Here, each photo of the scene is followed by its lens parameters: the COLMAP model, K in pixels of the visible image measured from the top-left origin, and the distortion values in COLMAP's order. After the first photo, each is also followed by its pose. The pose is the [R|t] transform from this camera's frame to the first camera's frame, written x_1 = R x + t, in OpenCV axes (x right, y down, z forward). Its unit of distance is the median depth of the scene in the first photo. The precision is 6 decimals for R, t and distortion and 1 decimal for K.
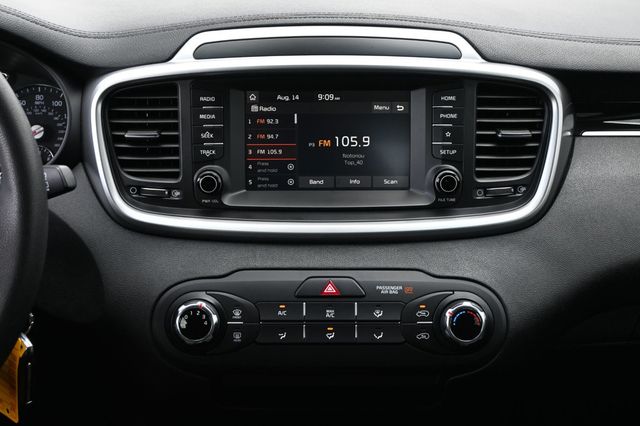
lens RADIAL K [[1055.8, 0, 322.1], [0, 1055.8, 212.9], [0, 0, 1]] dist [0.030200, 0.000000]
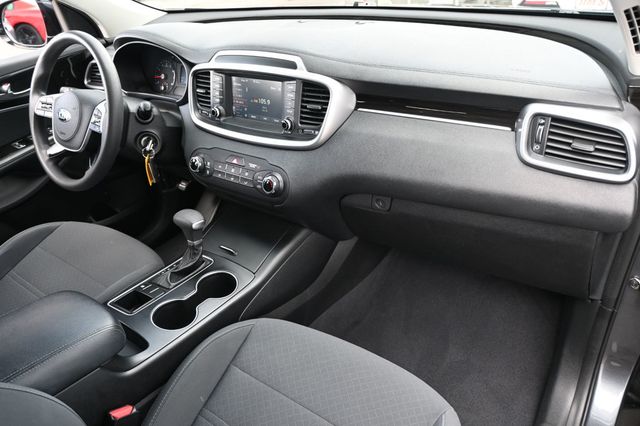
lens RADIAL K [[484.1, 0, 318.0], [0, 484.1, 212.6], [0, 0, 1]] dist [0.008085, 0.000256]
pose [[0.785859, 0.242303, -0.568959, 0.821123], [-0.095198, 0.956476, 0.275845, -0.143620], [0.611034, -0.162612, 0.774723, 0.188093]]
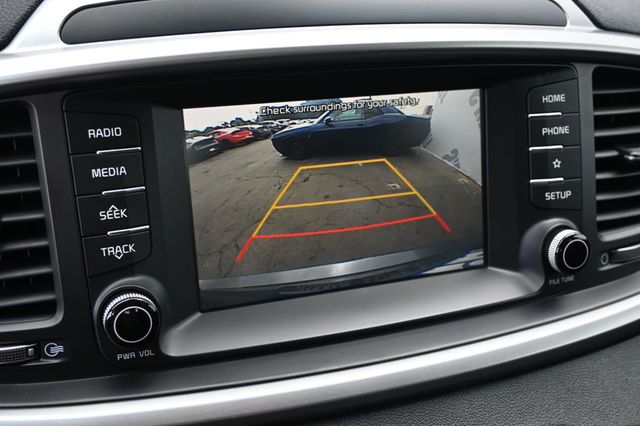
lens RADIAL K [[735.7, 0, 318.5], [0, 735.7, 215.5], [0, 0, 1]] dist [0.003745, 0.000000]
pose [[0.944484, -0.108723, 0.310049, -0.122730], [0.088042, 0.992901, 0.079976, -0.089529], [-0.316543, -0.048239, 0.947351, 0.672115]]
